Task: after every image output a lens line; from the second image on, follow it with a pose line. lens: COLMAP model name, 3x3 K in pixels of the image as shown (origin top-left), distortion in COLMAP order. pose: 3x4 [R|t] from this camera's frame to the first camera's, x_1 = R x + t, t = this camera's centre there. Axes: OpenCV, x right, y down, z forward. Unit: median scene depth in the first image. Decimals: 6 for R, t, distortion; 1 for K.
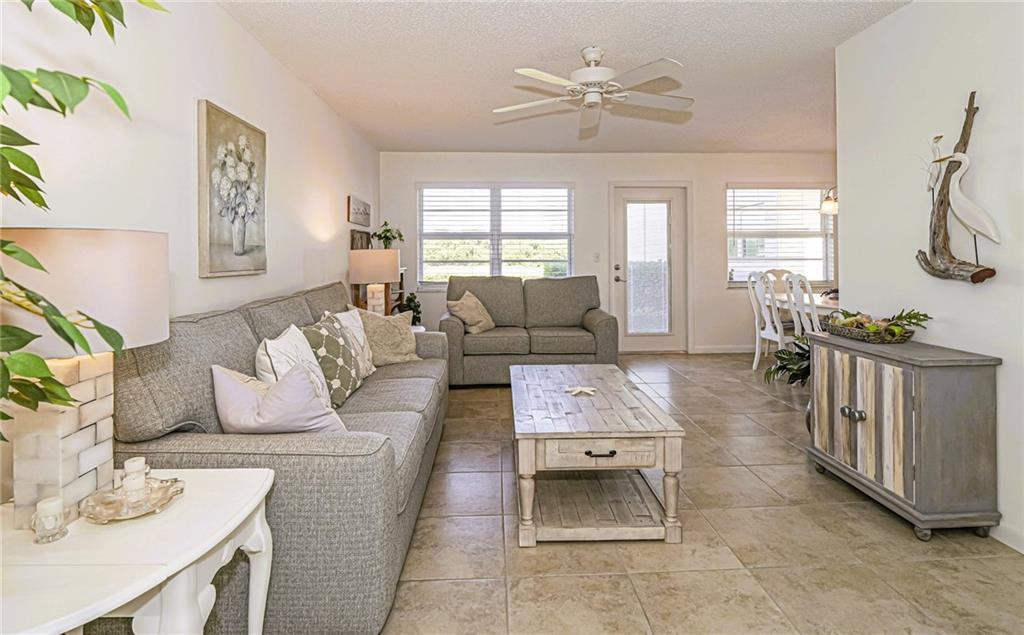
lens RADIAL K [[488.0, 0, 502.9], [0, 488.0, 256.8], [0, 0, 1]] dist [-0.027258, -0.000836]
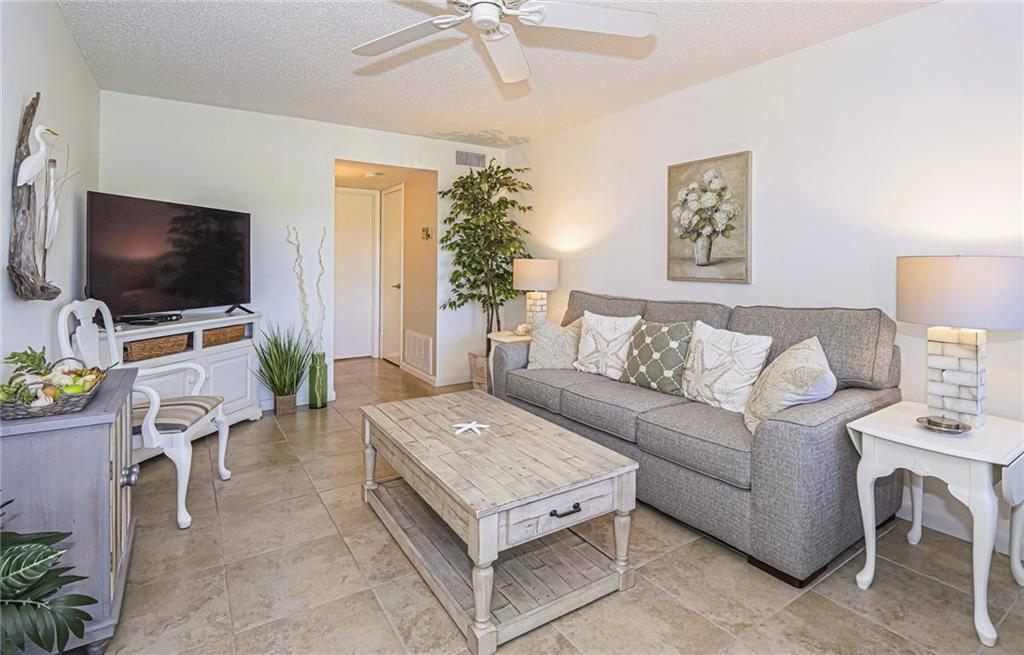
lens RADIAL K [[490.3, 0, 510.0], [0, 490.3, 254.3], [0, 0, 1]] dist [-0.011676, -0.001103]
pose [[-0.844723, -0.006541, -0.535164, 0.627311], [0.000546, 0.999914, -0.013083, -0.019872], [0.535204, -0.011344, -0.844647, 1.965507]]
